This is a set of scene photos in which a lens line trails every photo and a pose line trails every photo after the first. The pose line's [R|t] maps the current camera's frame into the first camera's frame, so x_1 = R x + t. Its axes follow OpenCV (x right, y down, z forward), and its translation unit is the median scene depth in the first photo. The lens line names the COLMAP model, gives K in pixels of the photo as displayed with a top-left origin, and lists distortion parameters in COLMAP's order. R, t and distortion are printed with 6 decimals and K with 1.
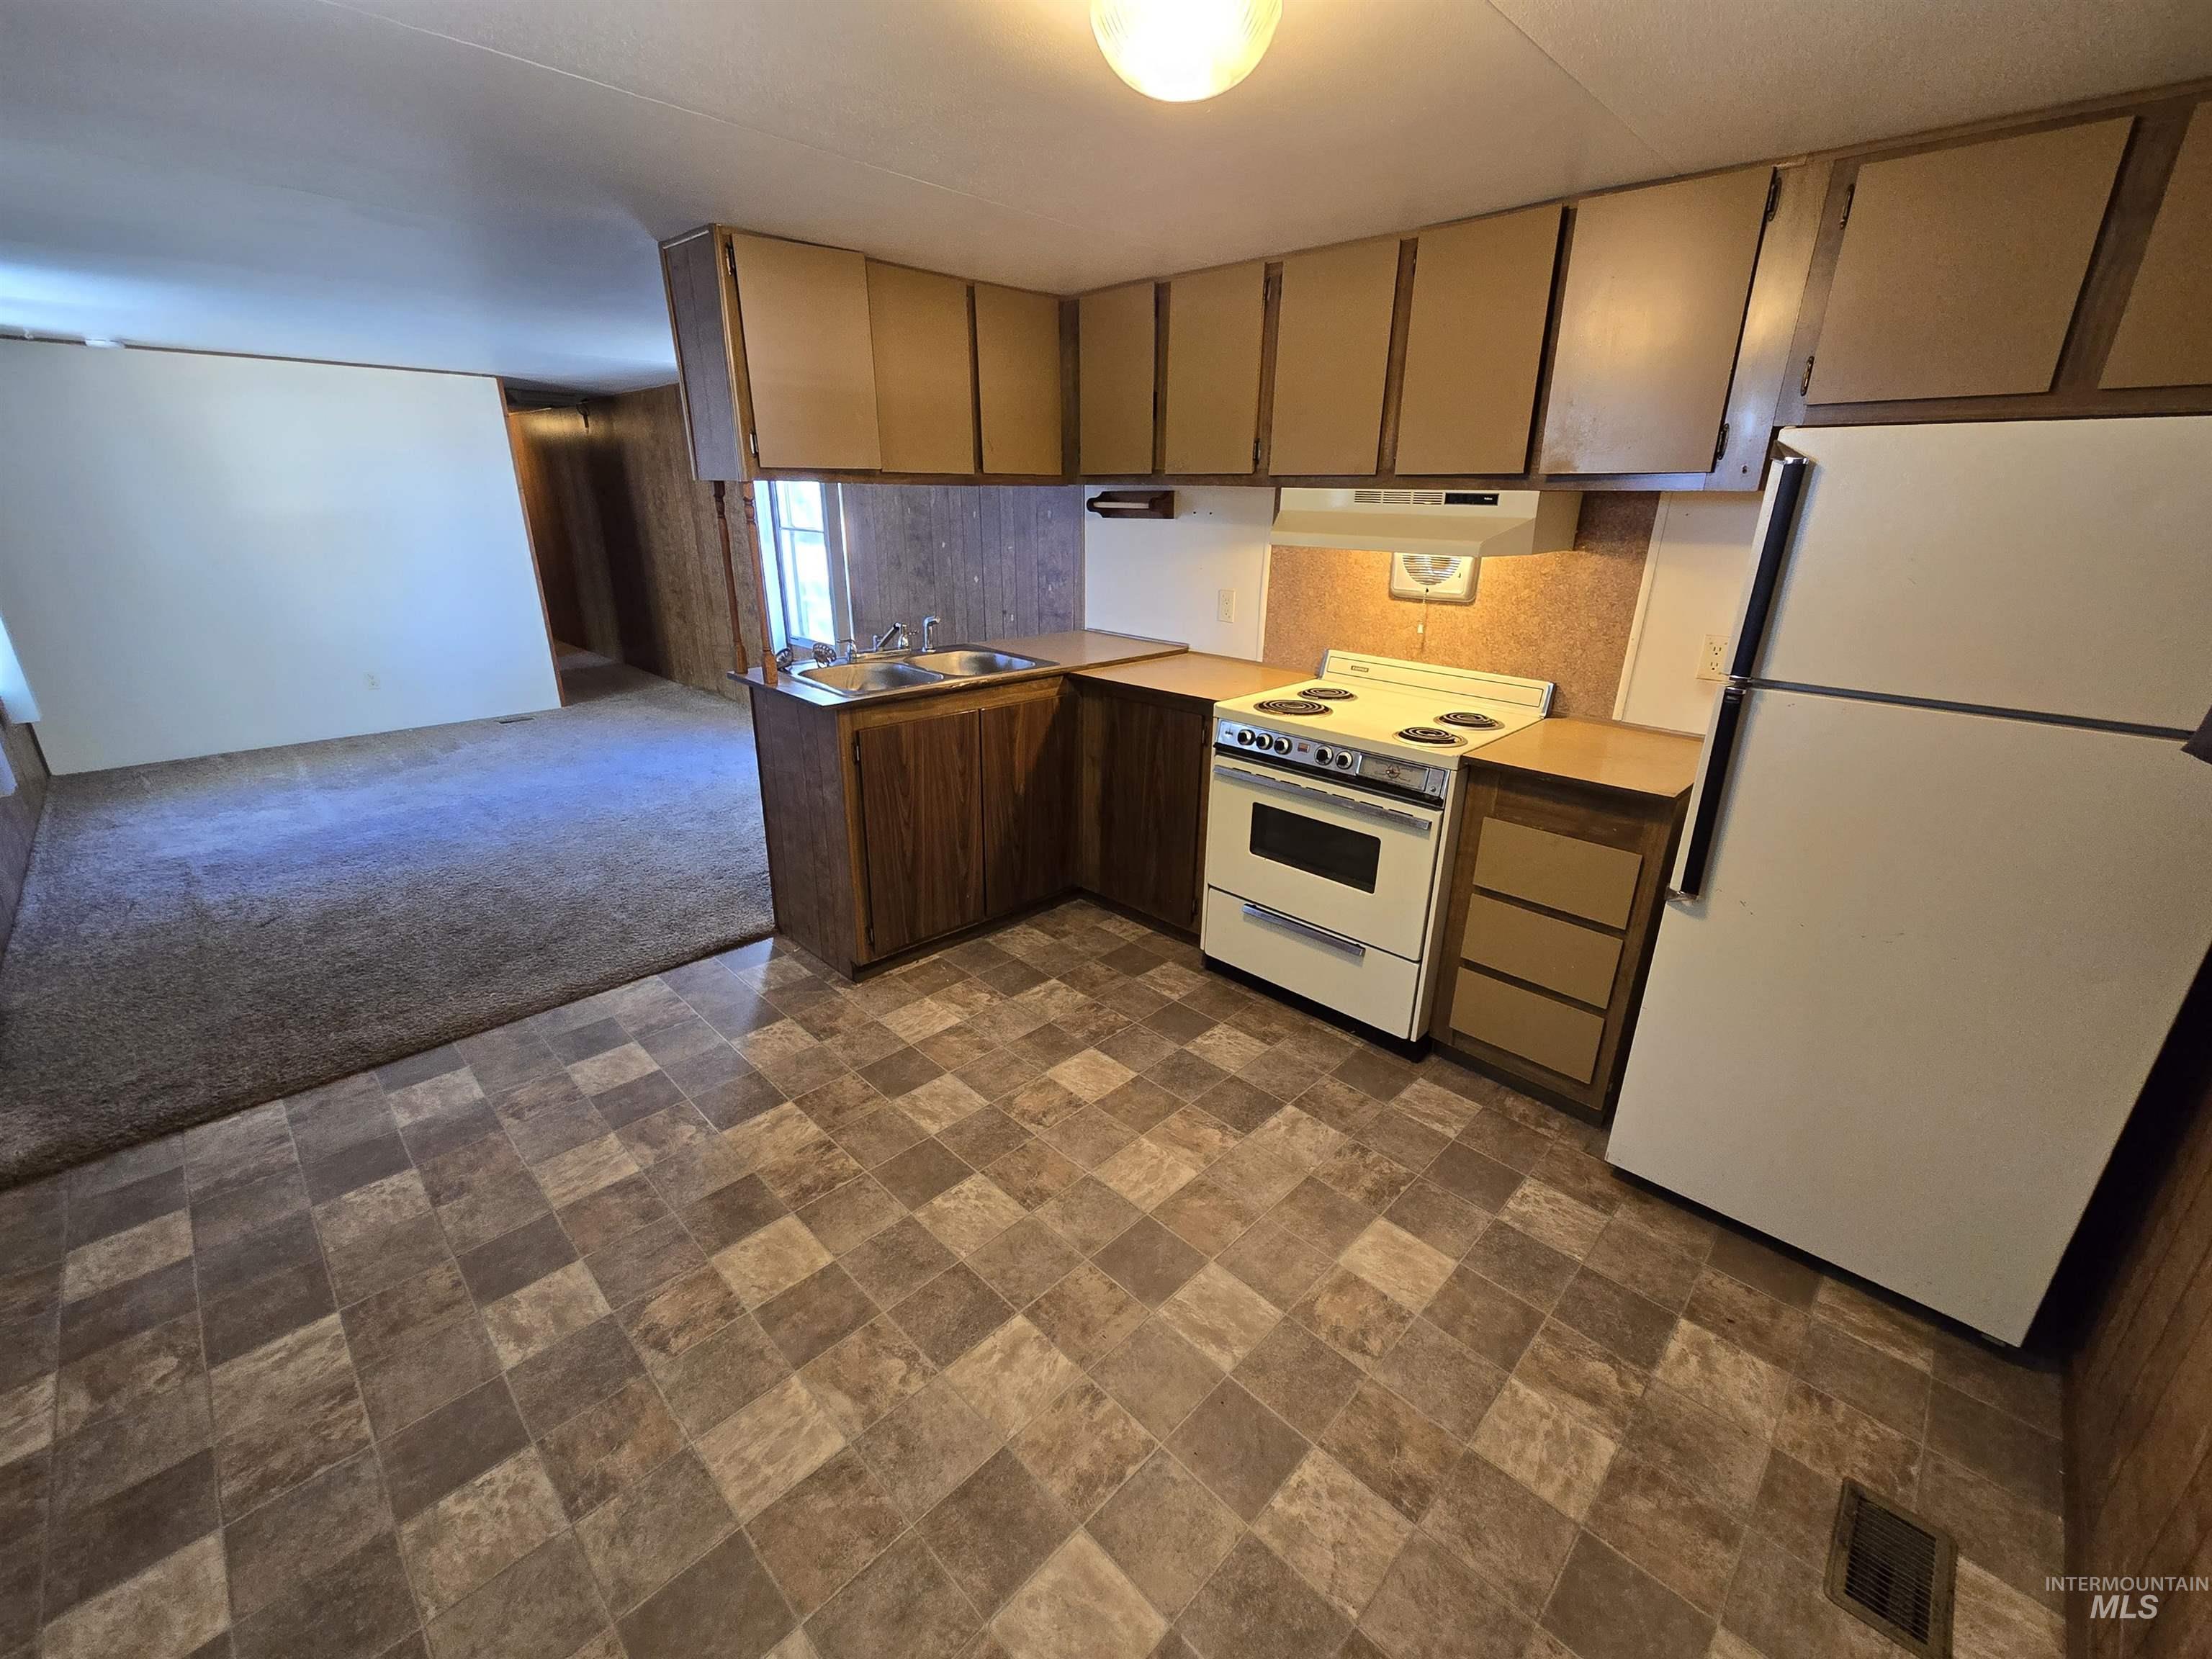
lens RADIAL K [[909.4, 0, 1115.8], [0, 909.4, 827.1], [0, 0, 1]] dist [-0.004685, 0.000227]
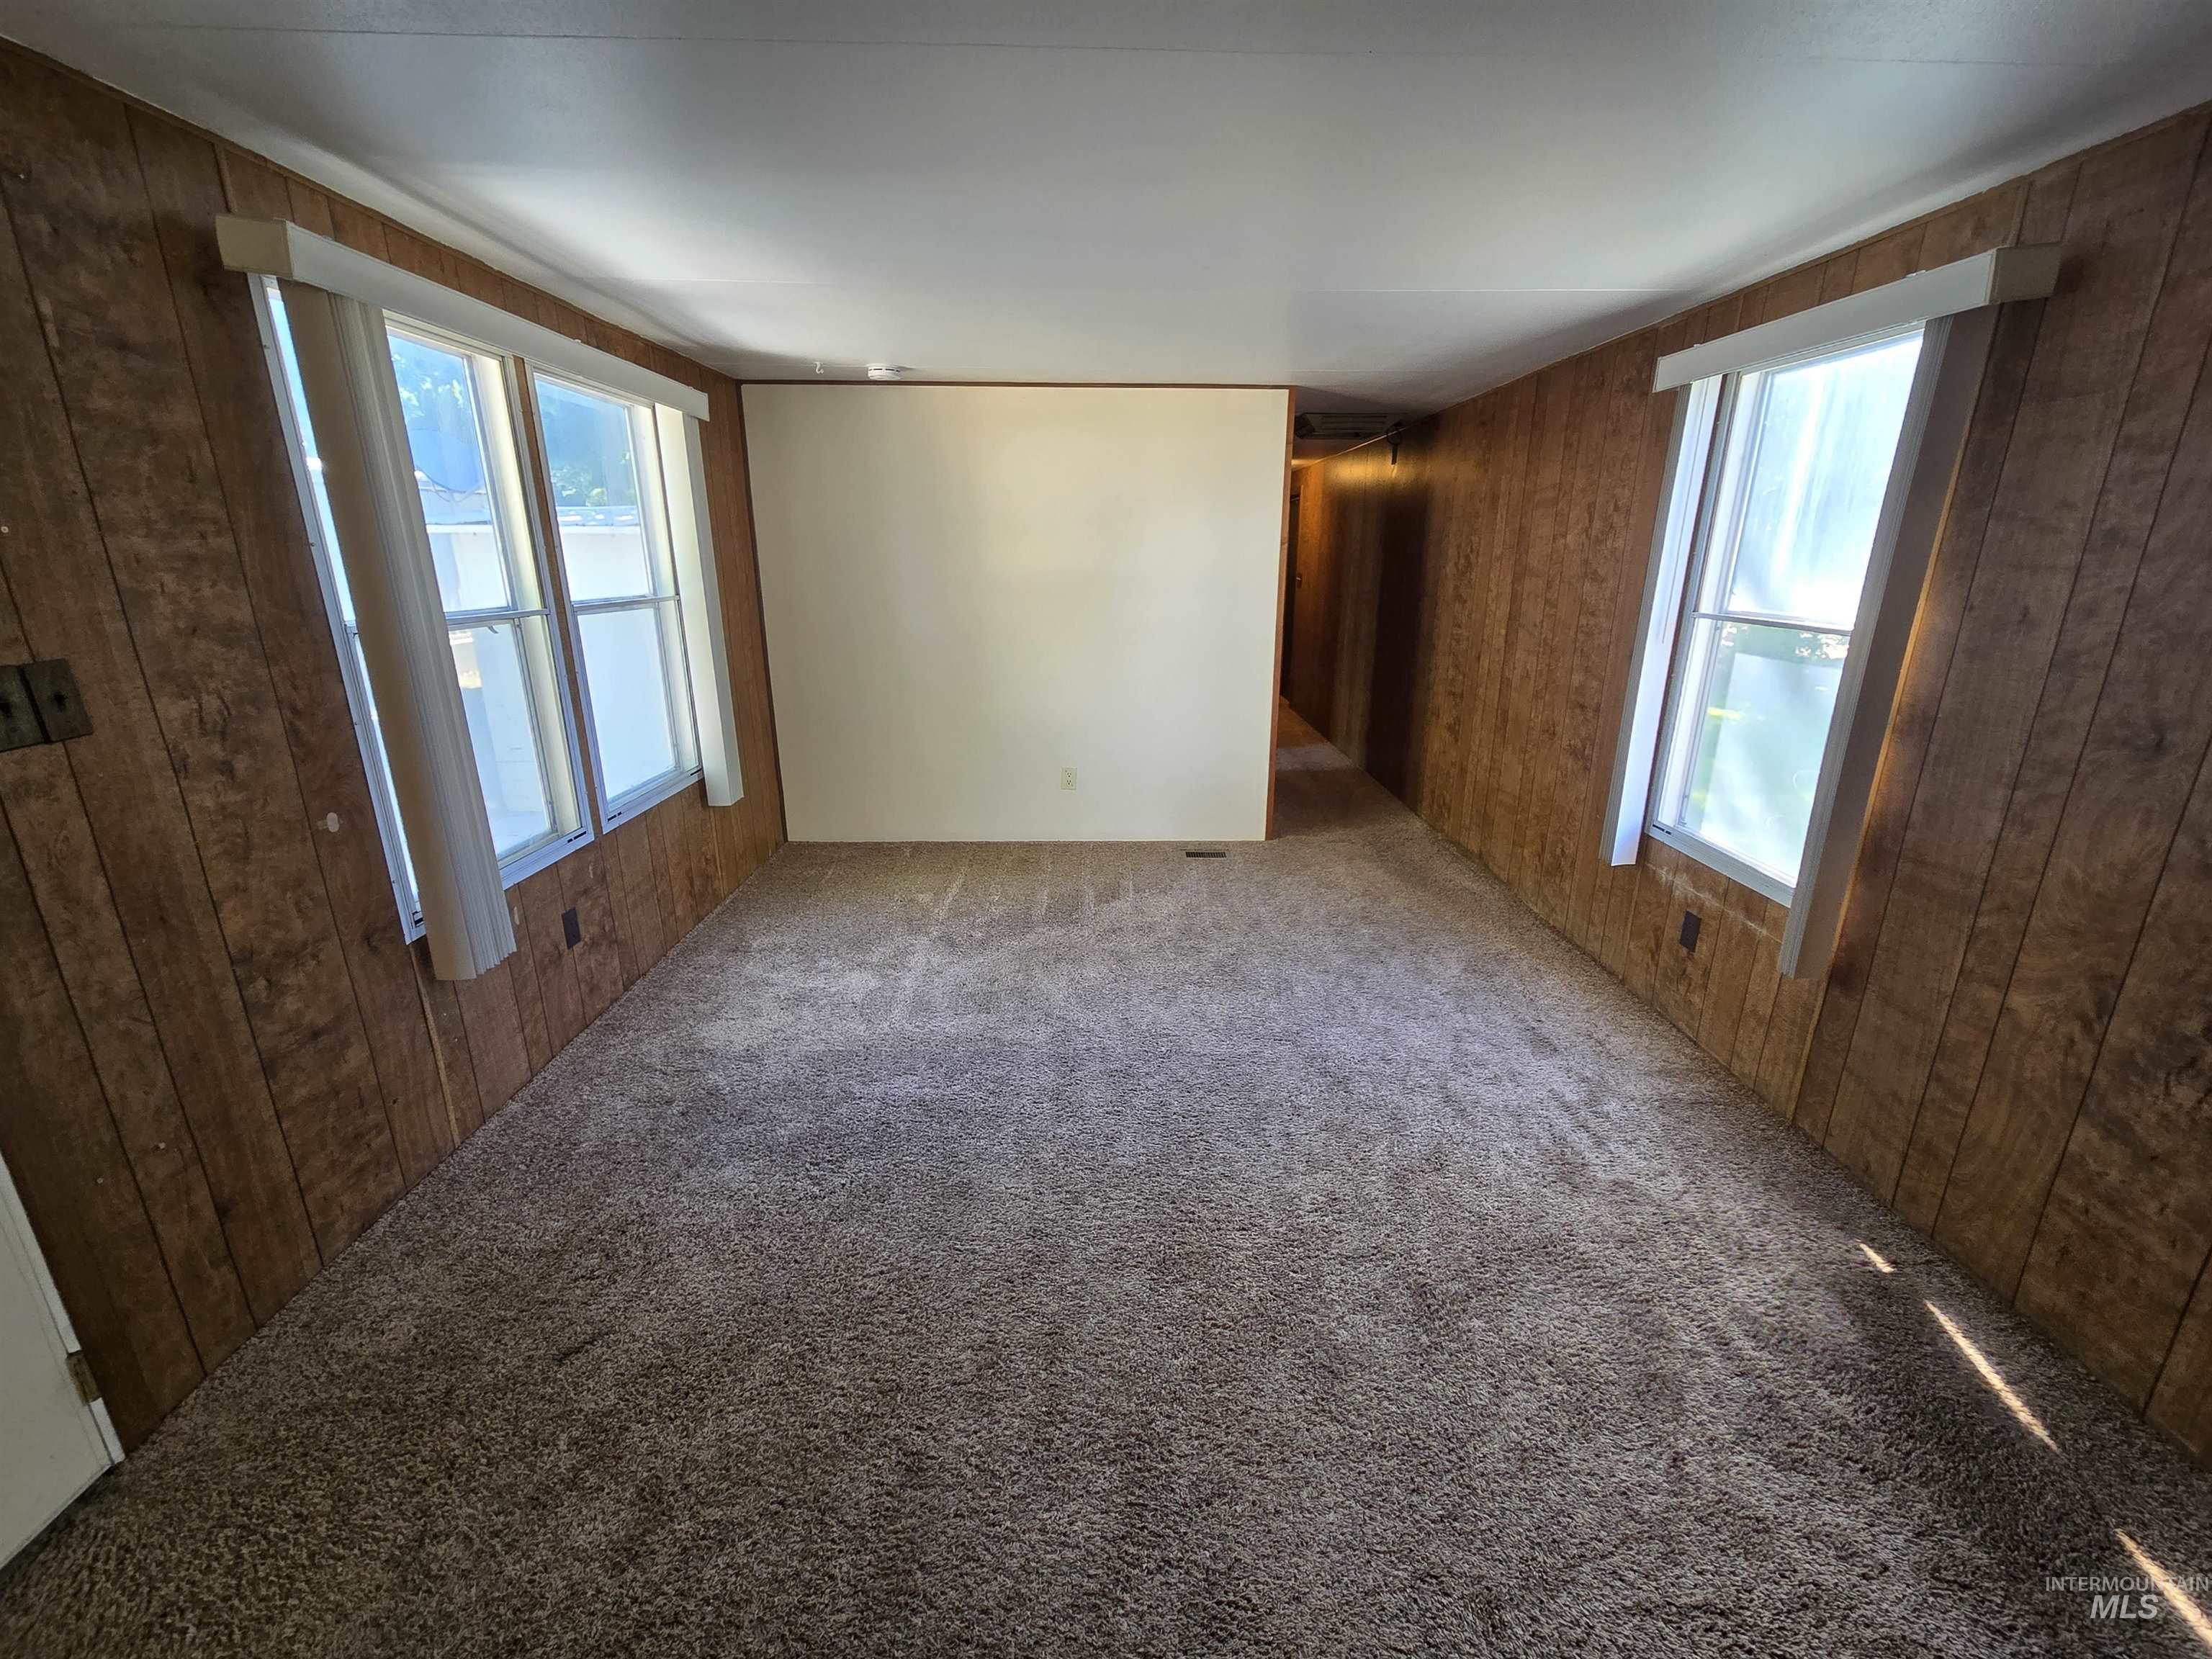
lens RADIAL K [[913.5, 0, 1118.7], [0, 913.5, 833.2], [0, 0, 1]] dist [0.002164, -0.001496]
pose [[0.714270, 0.196641, -0.671678, -0.276107], [-0.234842, 0.971416, 0.034659, -0.183631], [0.659294, 0.132982, 0.740032, 0.515002]]
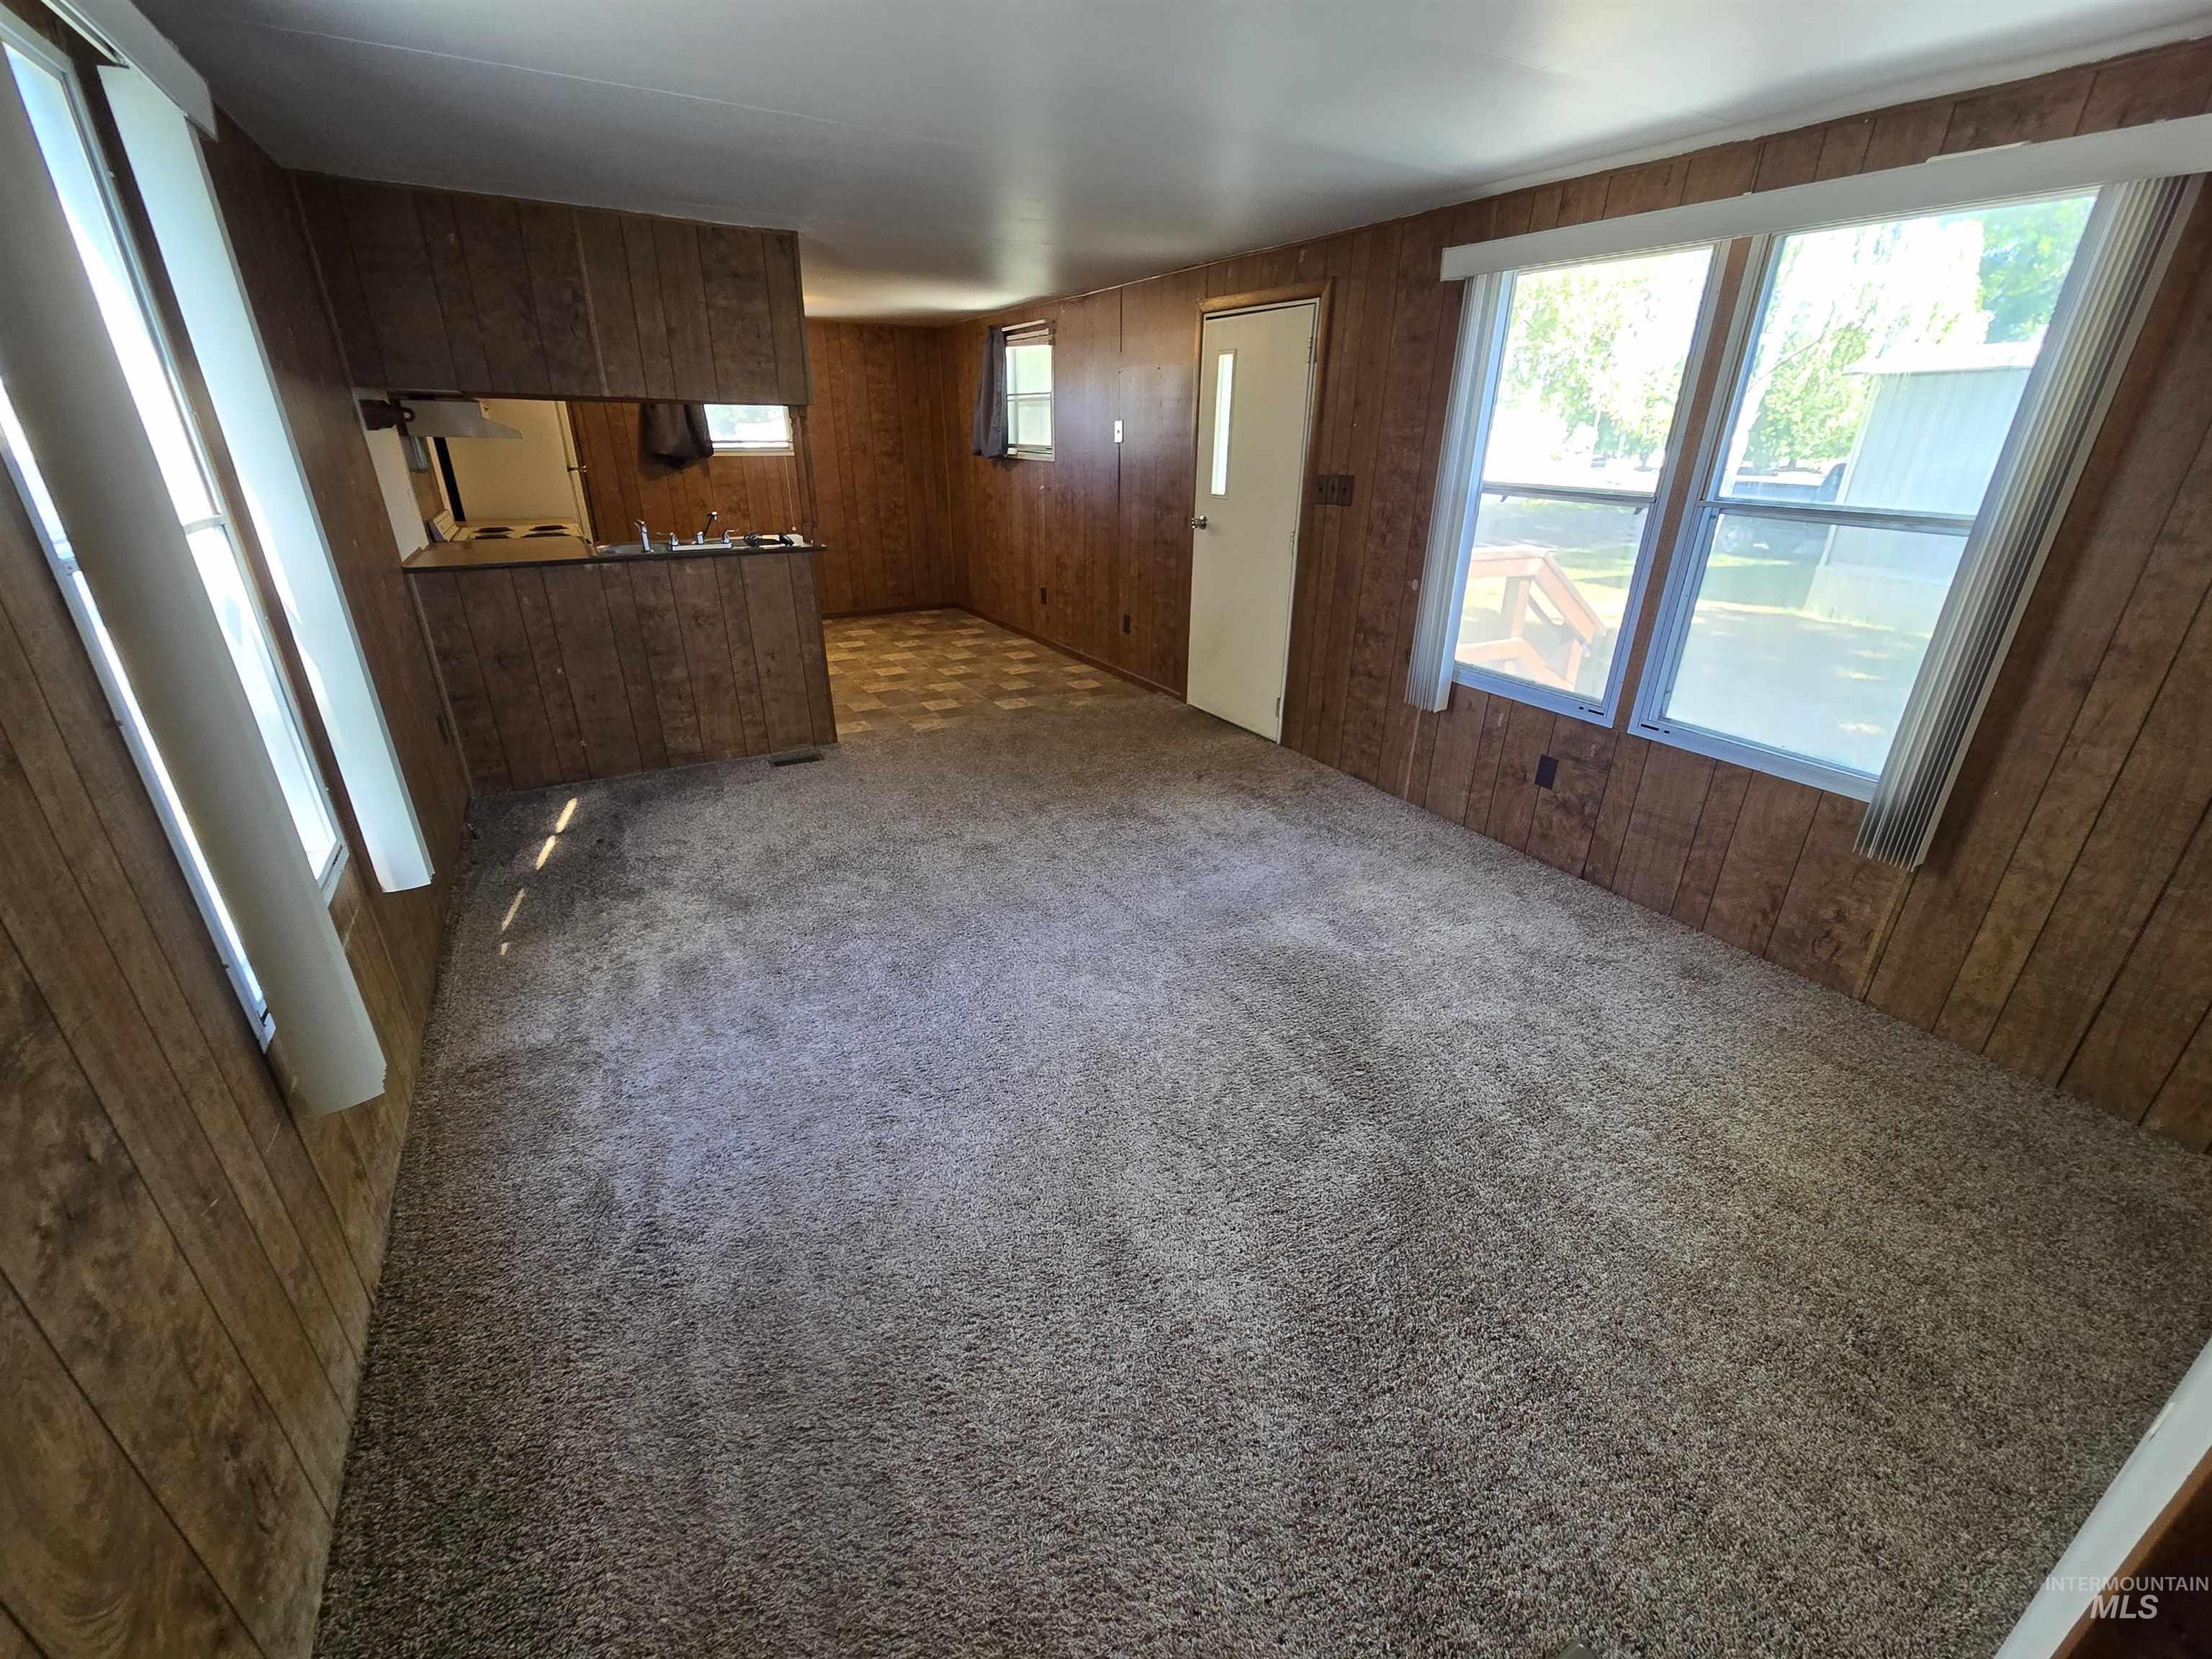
lens RADIAL K [[913.5, 0, 1118.7], [0, 913.5, 833.2], [0, 0, 1]] dist [0.002164, -0.001496]
pose [[-0.963533, -0.133972, 0.231636, -0.755912], [0.063947, 0.725279, 0.685478, -0.476815], [-0.259836, 0.675294, -0.690264, 1.303530]]
